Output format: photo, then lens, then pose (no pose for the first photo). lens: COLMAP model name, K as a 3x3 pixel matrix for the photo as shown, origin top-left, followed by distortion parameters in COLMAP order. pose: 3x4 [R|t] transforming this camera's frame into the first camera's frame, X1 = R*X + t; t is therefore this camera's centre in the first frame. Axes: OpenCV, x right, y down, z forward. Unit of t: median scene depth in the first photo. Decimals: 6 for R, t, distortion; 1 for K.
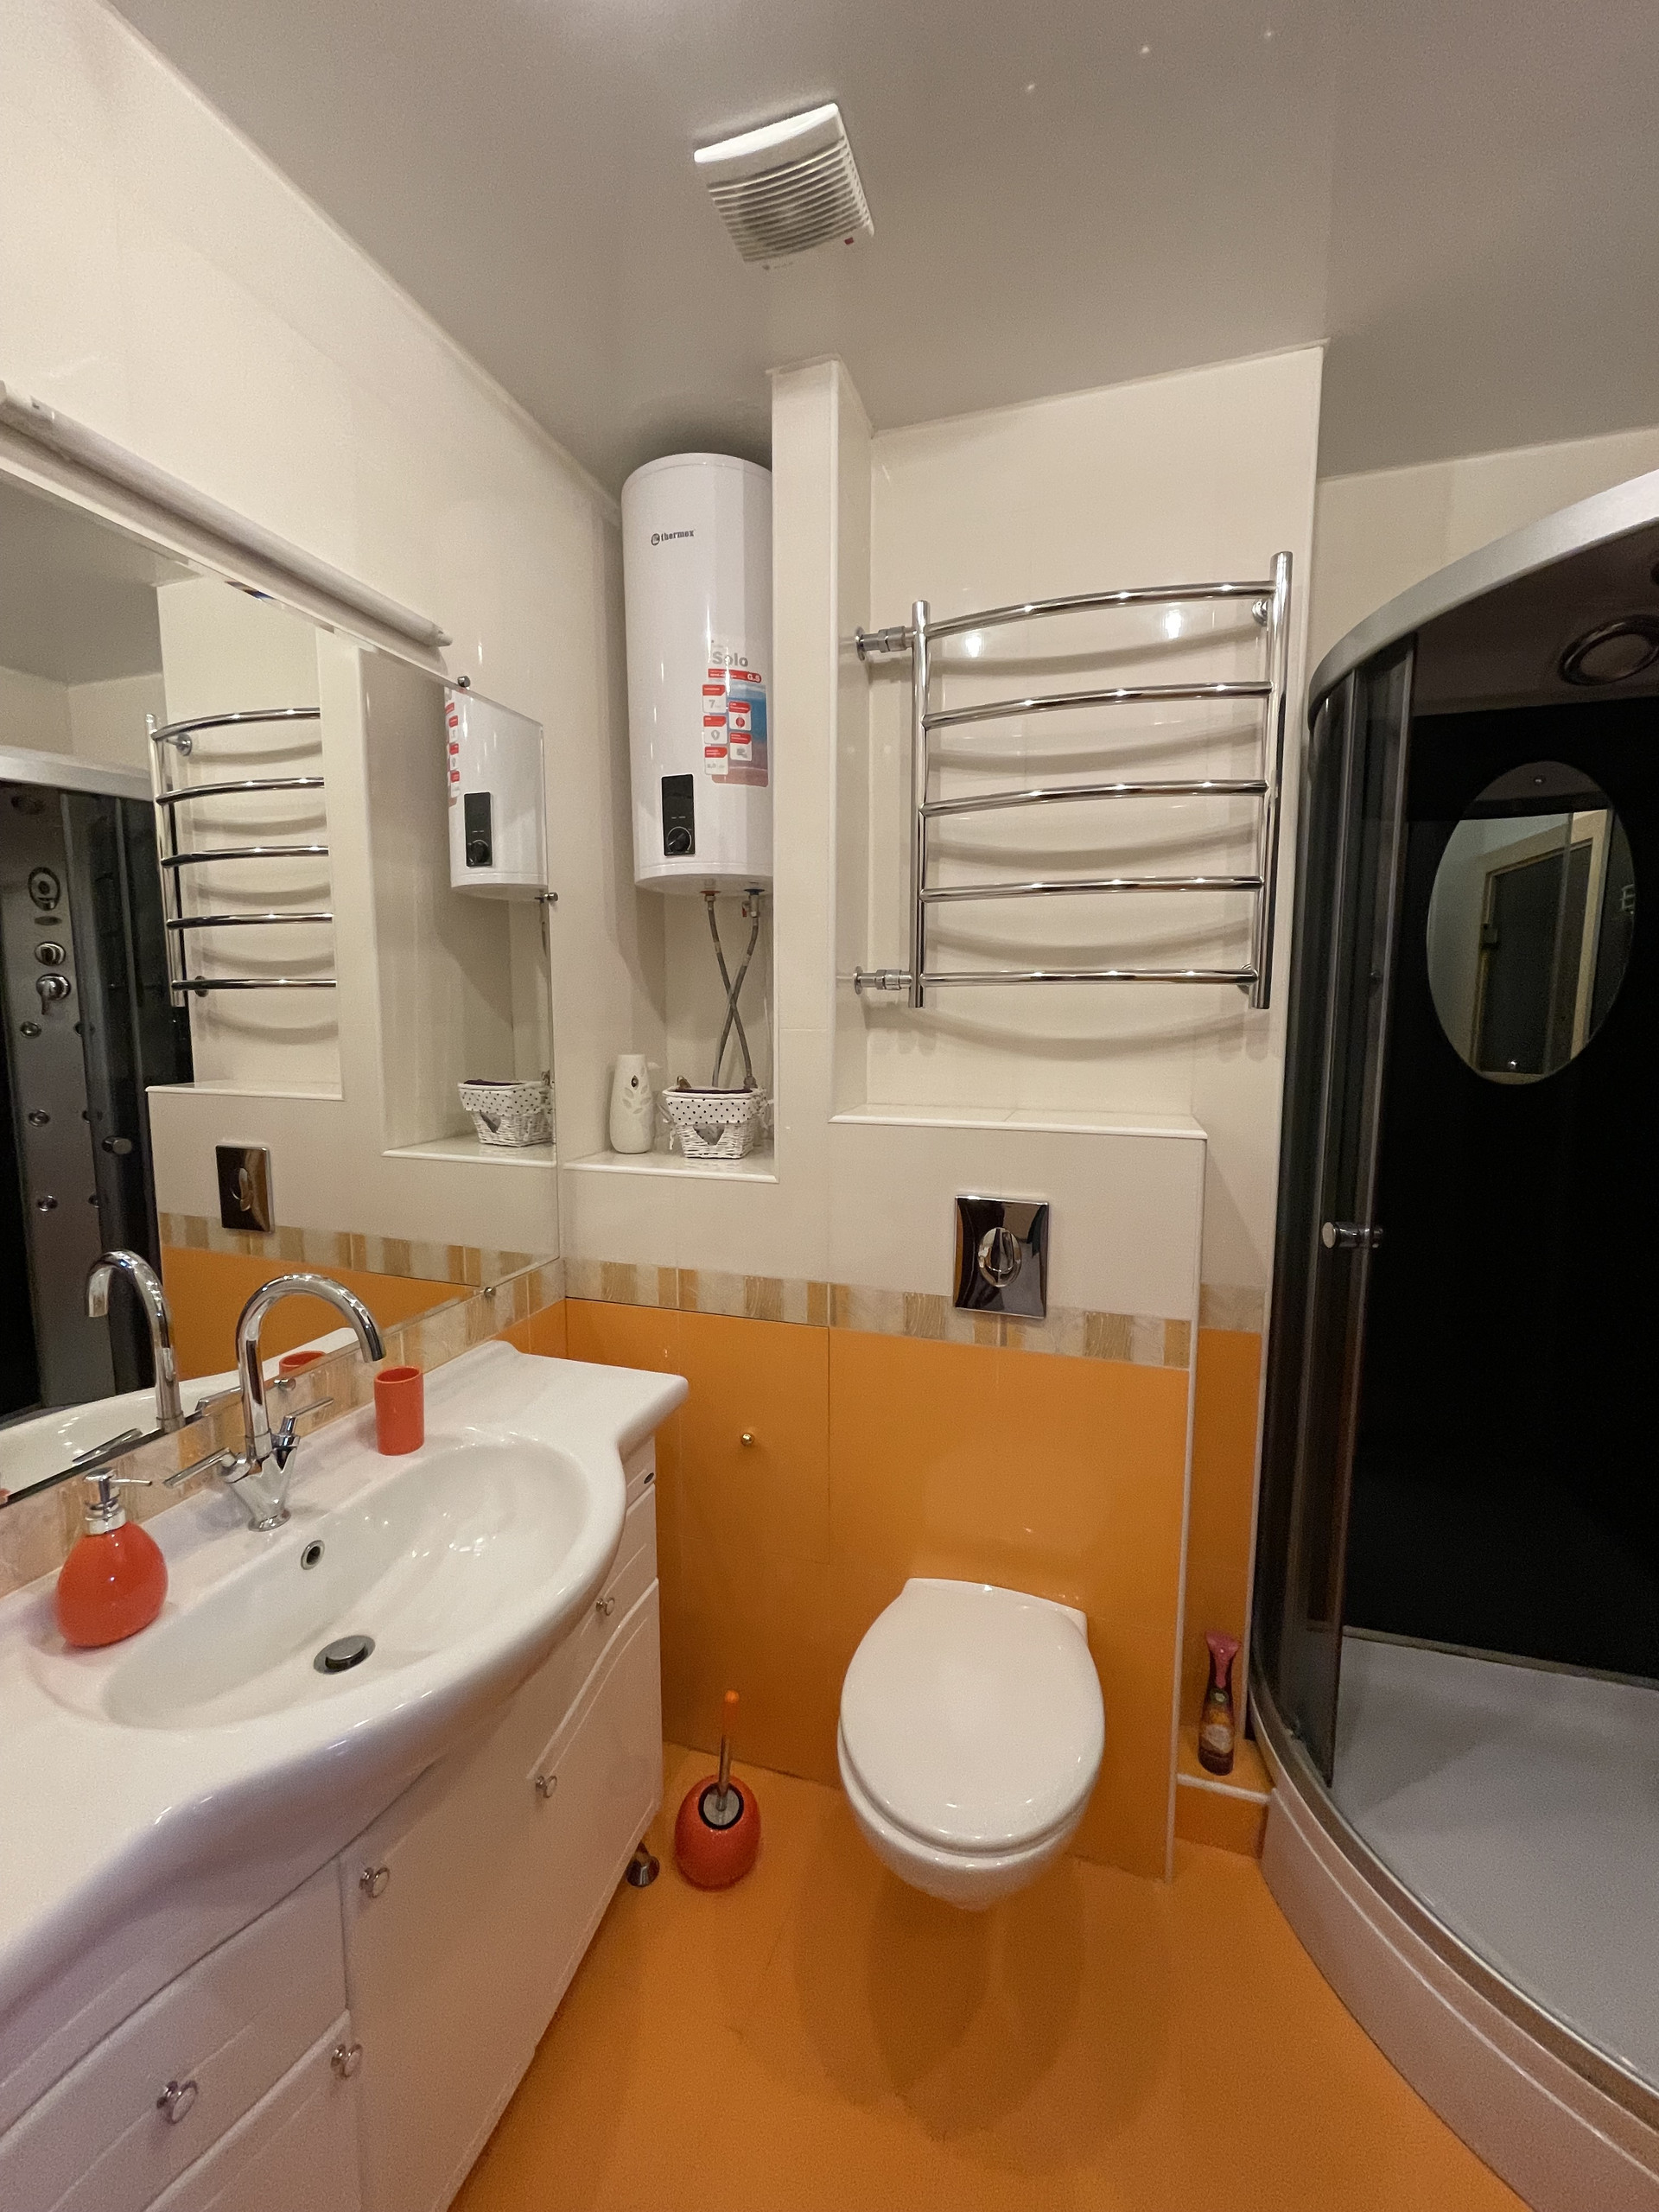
lens RADIAL K [[892.5, 0, 837.1], [0, 892.5, 1103.6], [0, 0, 1]] dist [-0.002015, -0.000146]
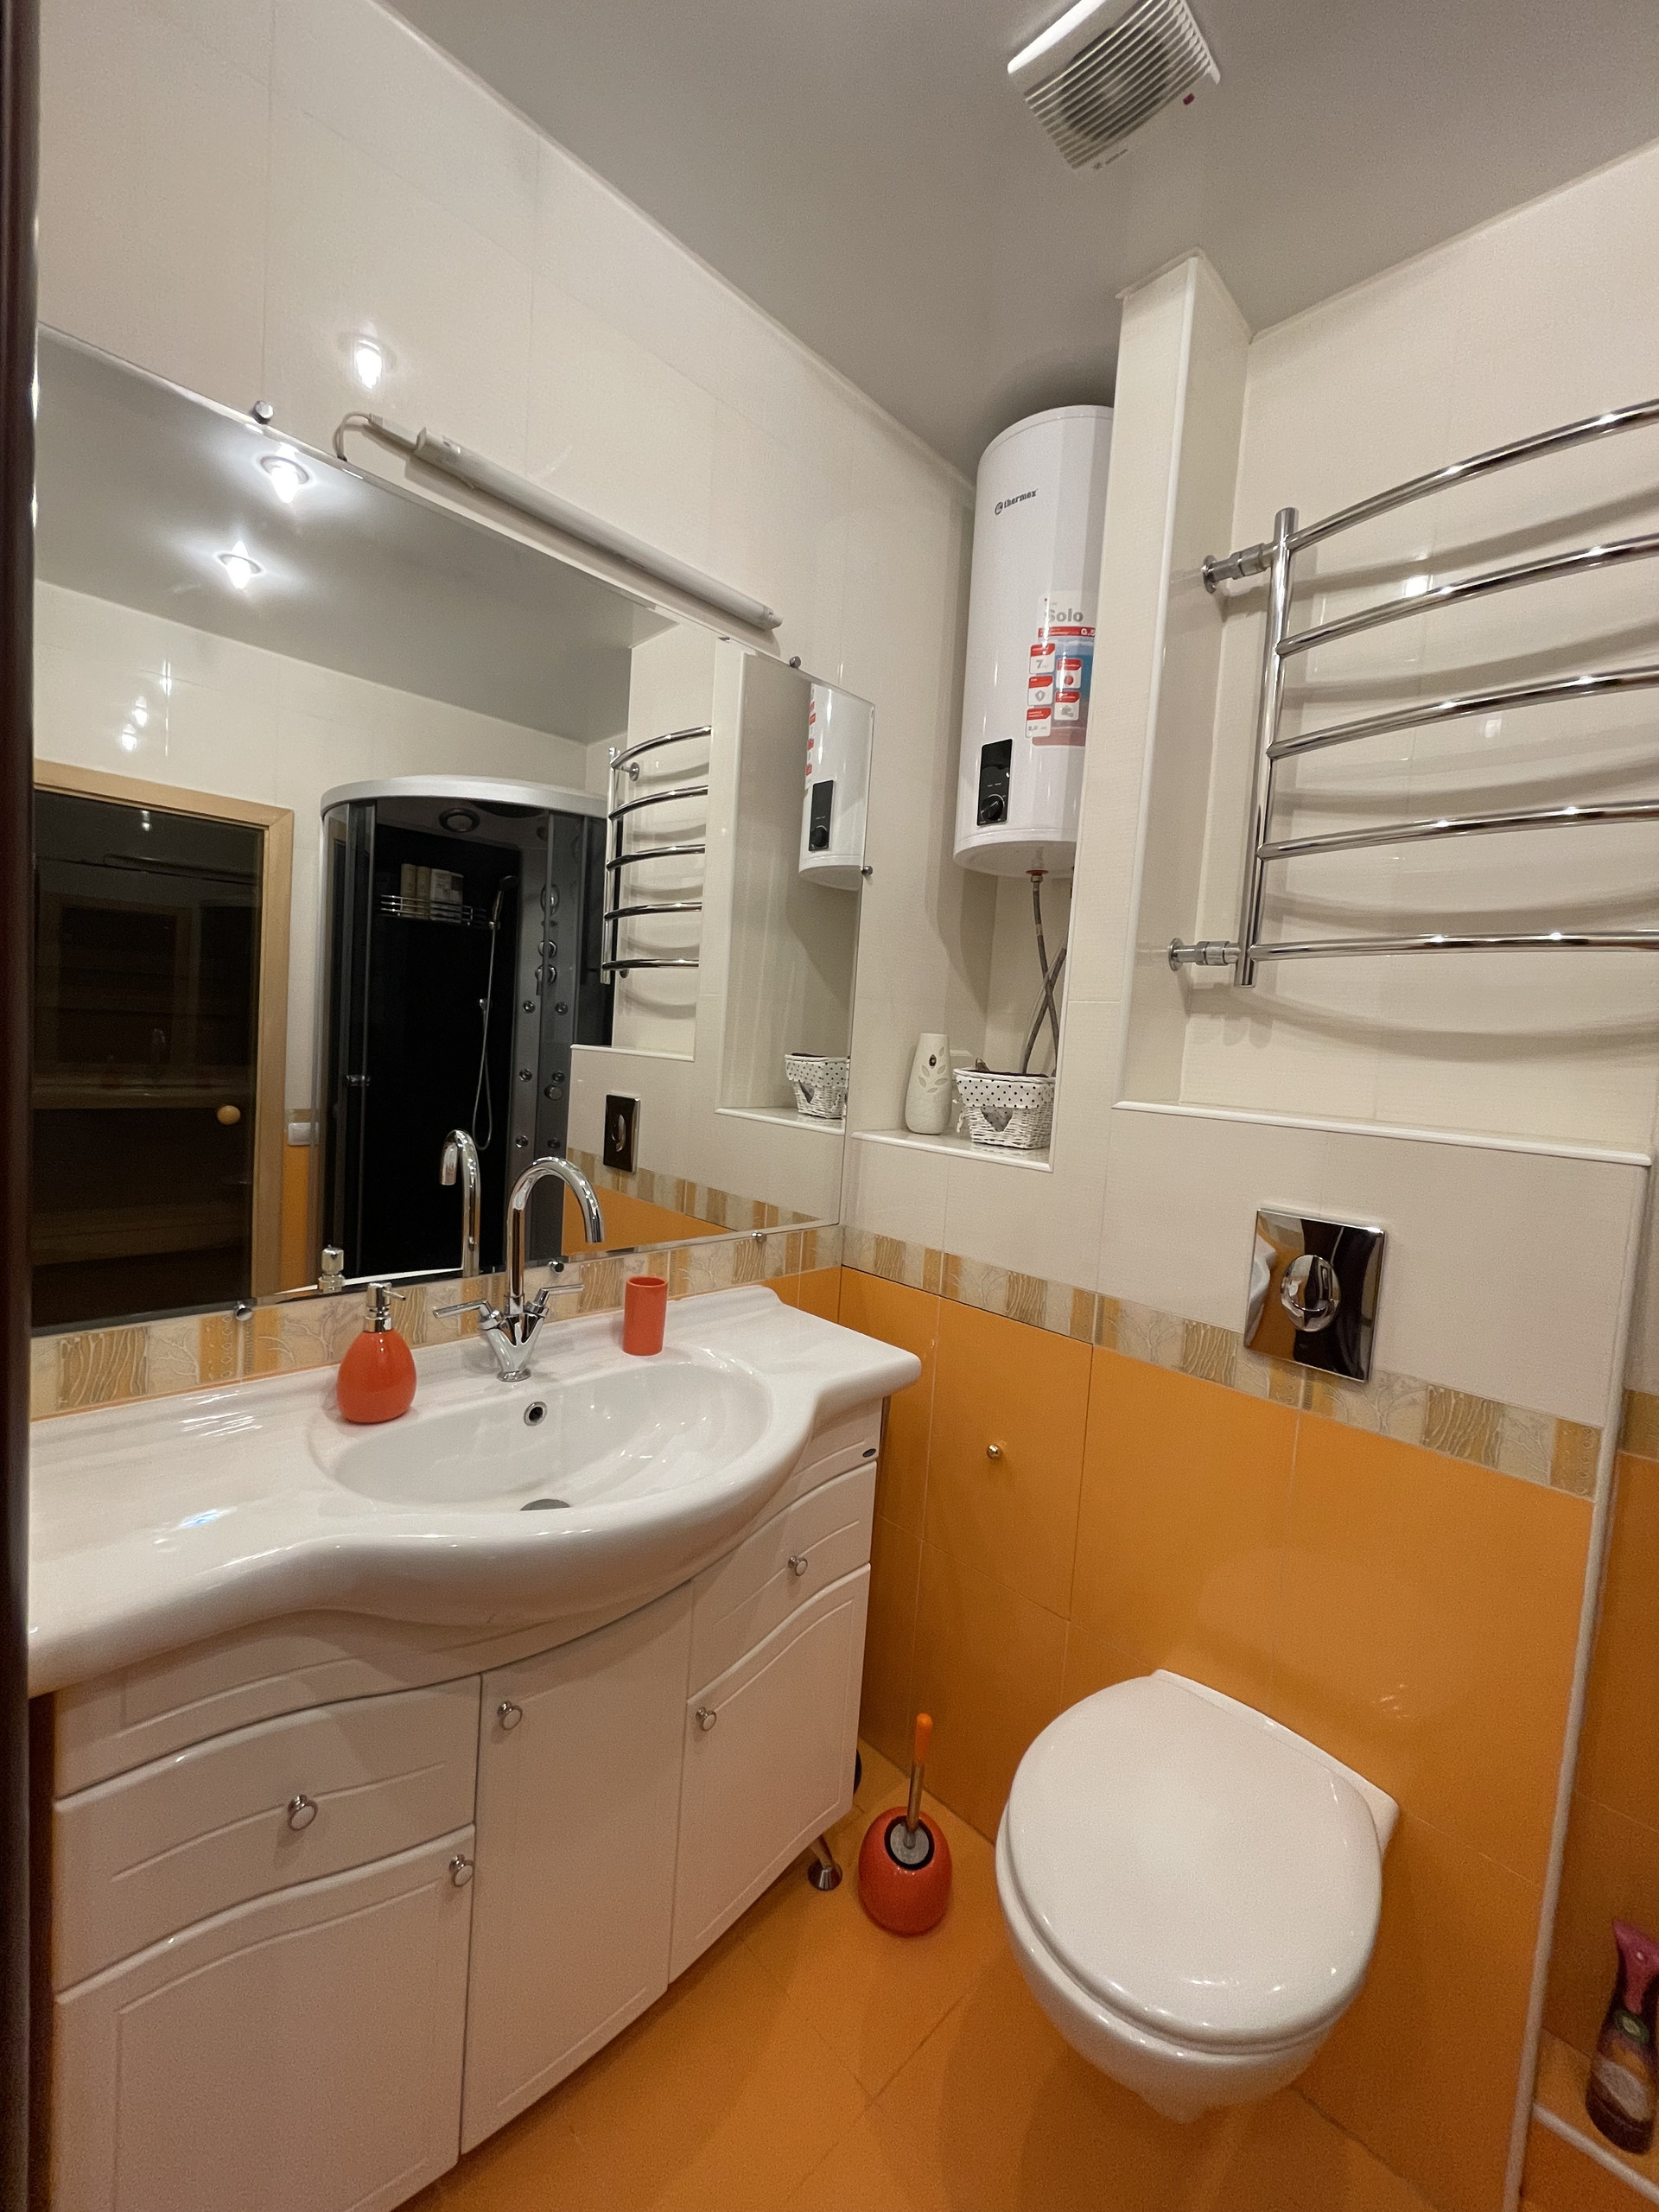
lens RADIAL K [[892.5, 0, 830.9], [0, 892.5, 1101.9], [0, 0, 1]] dist [-0.002015, -0.000146]
pose [[0.887056, 0.089362, -0.452930, 0.143031], [-0.115749, 0.992800, -0.030814, 0.075268], [0.446916, 0.079759, 0.891013, 0.094243]]
